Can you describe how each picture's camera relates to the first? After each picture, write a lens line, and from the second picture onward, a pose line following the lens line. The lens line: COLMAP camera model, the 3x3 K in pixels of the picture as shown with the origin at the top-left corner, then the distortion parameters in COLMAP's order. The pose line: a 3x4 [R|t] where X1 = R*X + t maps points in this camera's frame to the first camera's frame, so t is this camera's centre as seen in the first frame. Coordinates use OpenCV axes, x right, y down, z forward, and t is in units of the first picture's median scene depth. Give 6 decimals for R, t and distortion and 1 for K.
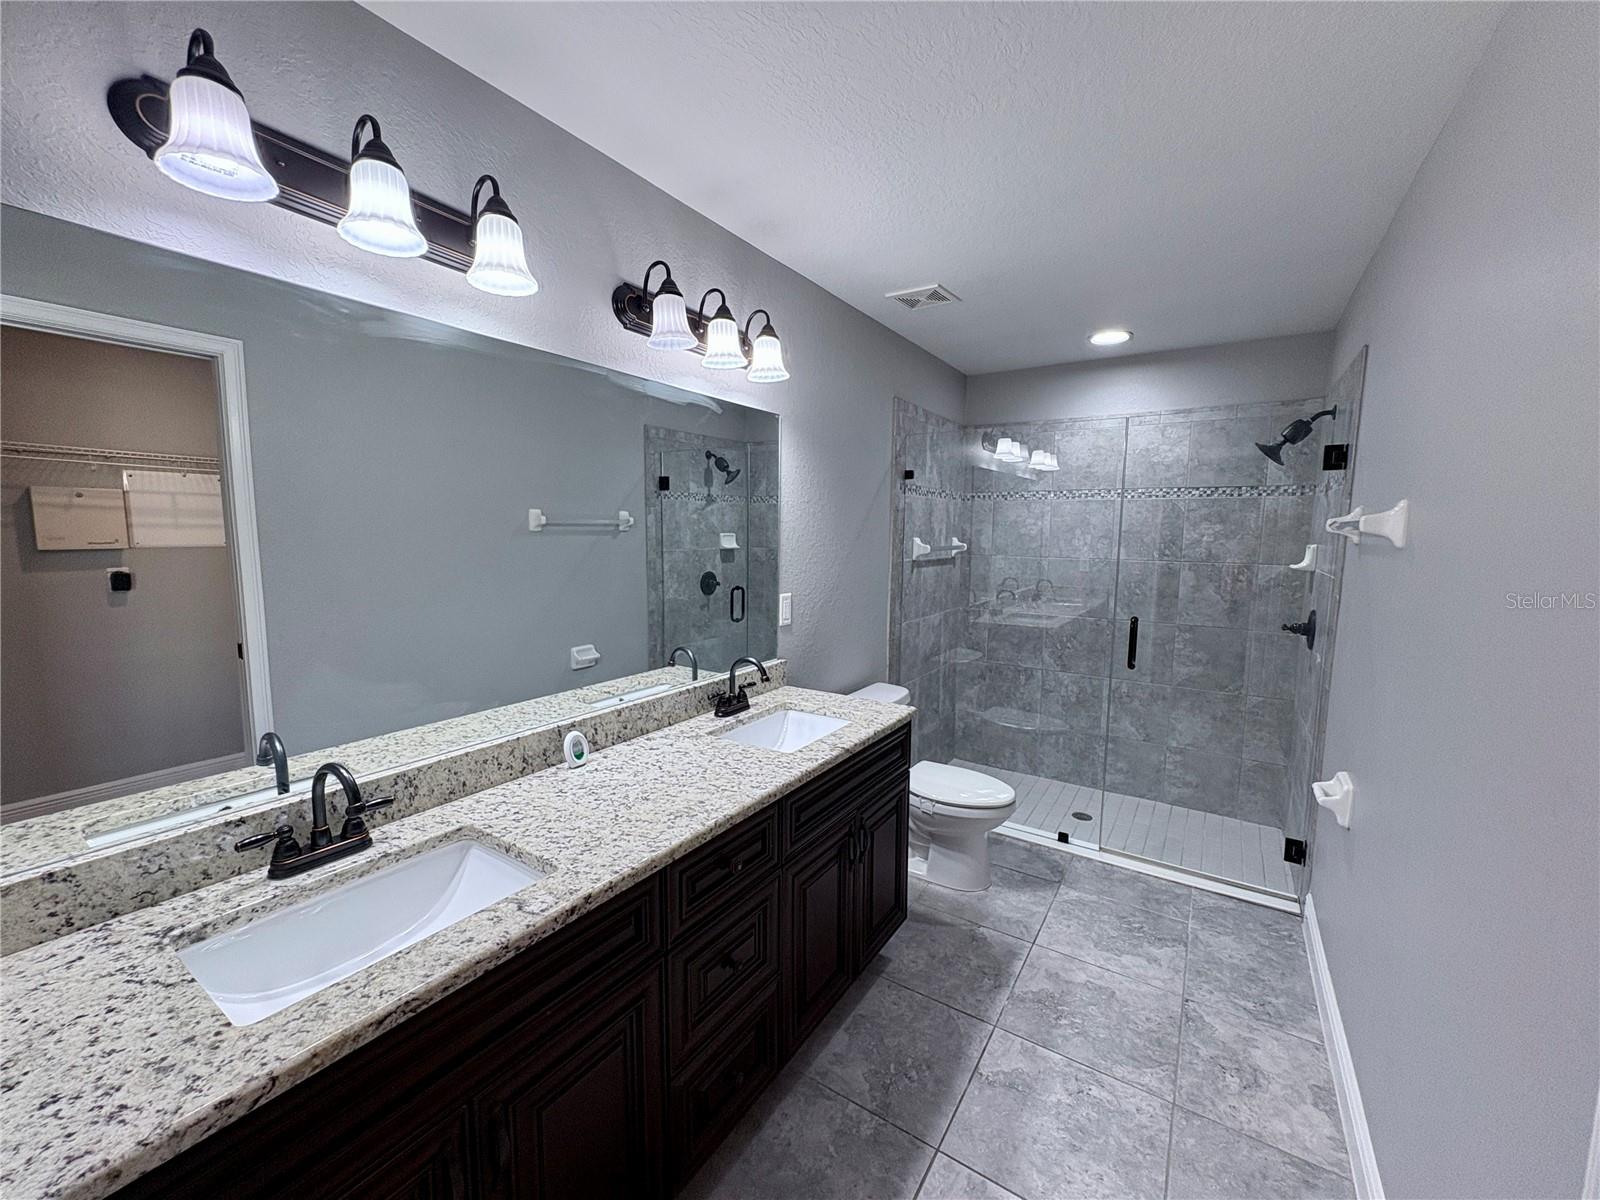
lens RADIAL K [[638.1, 0, 800.0], [0, 638.1, 600.0], [0, 0, 1]] dist [0.001705, 0.000246]
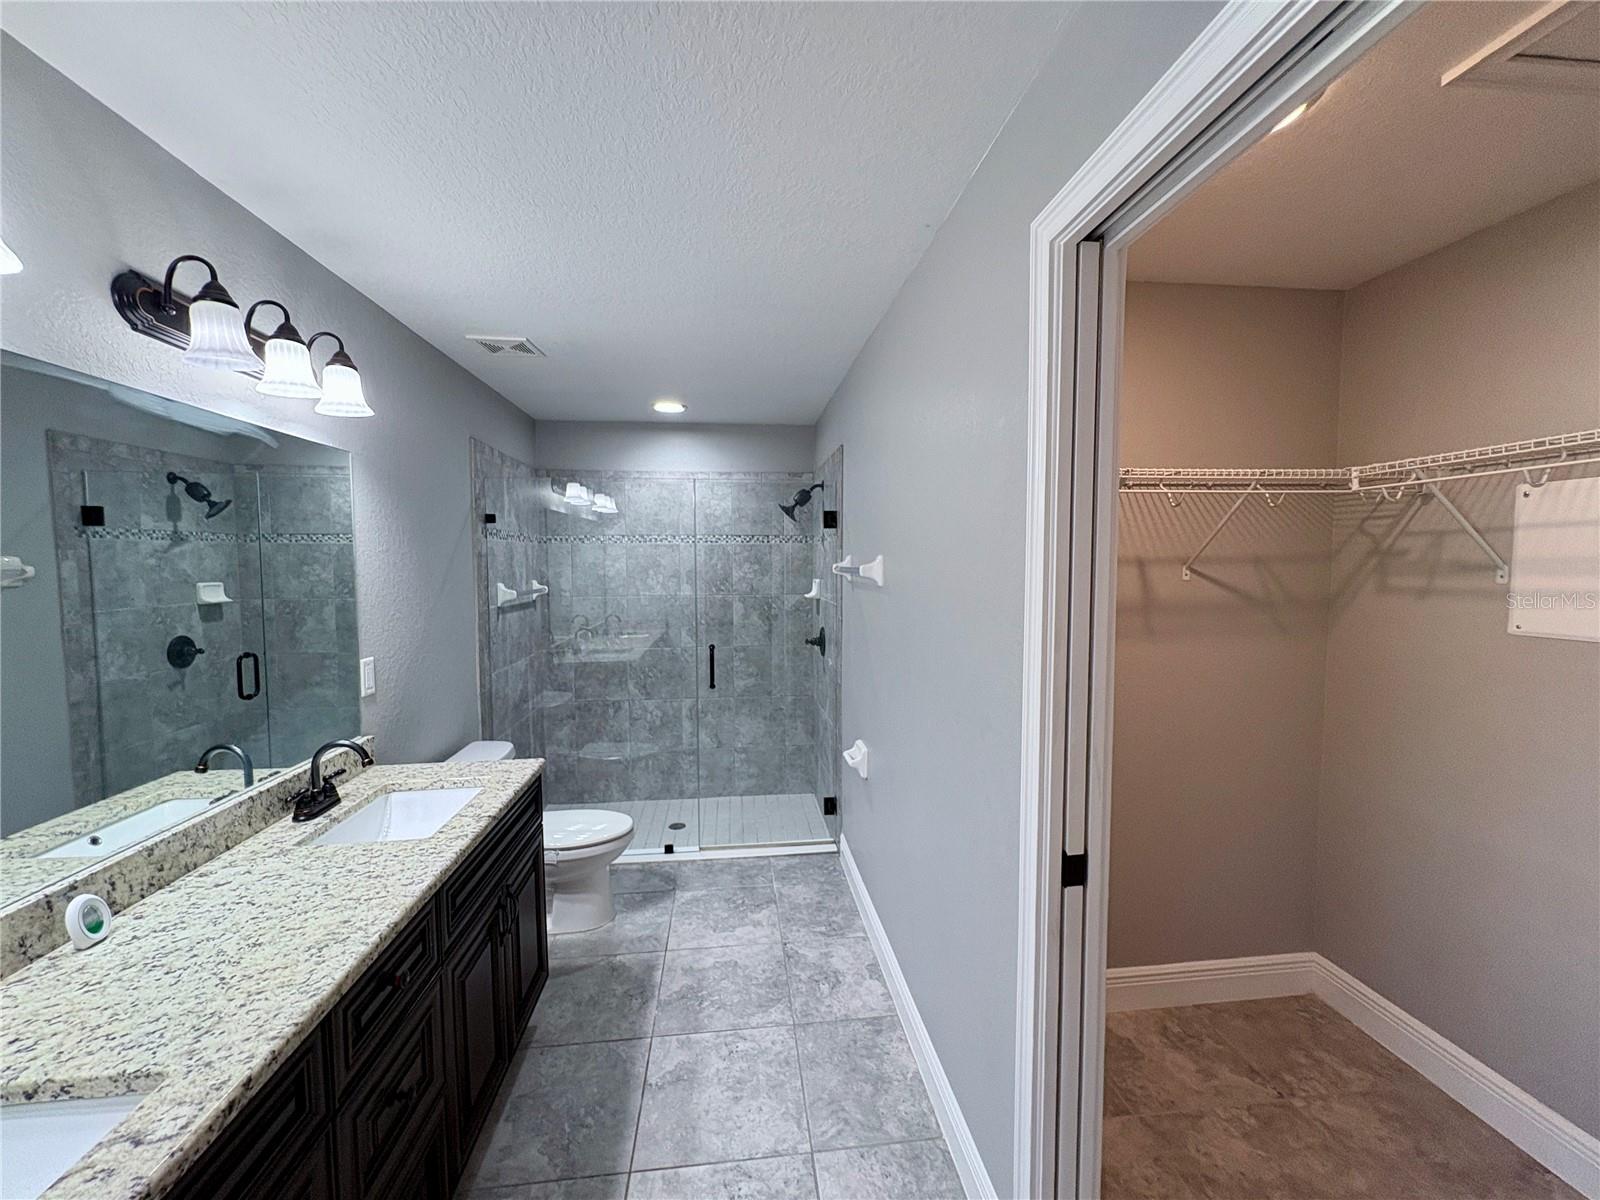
lens RADIAL K [[638.1, 0, 800.0], [0, 638.1, 600.0], [0, 0, 1]] dist [0.001705, 0.000246]
pose [[0.767738, -0.052370, 0.638620, -0.116832], [0.083835, 0.996297, -0.019083, -0.022119], [-0.635256, 0.068189, 0.769286, -0.032332]]
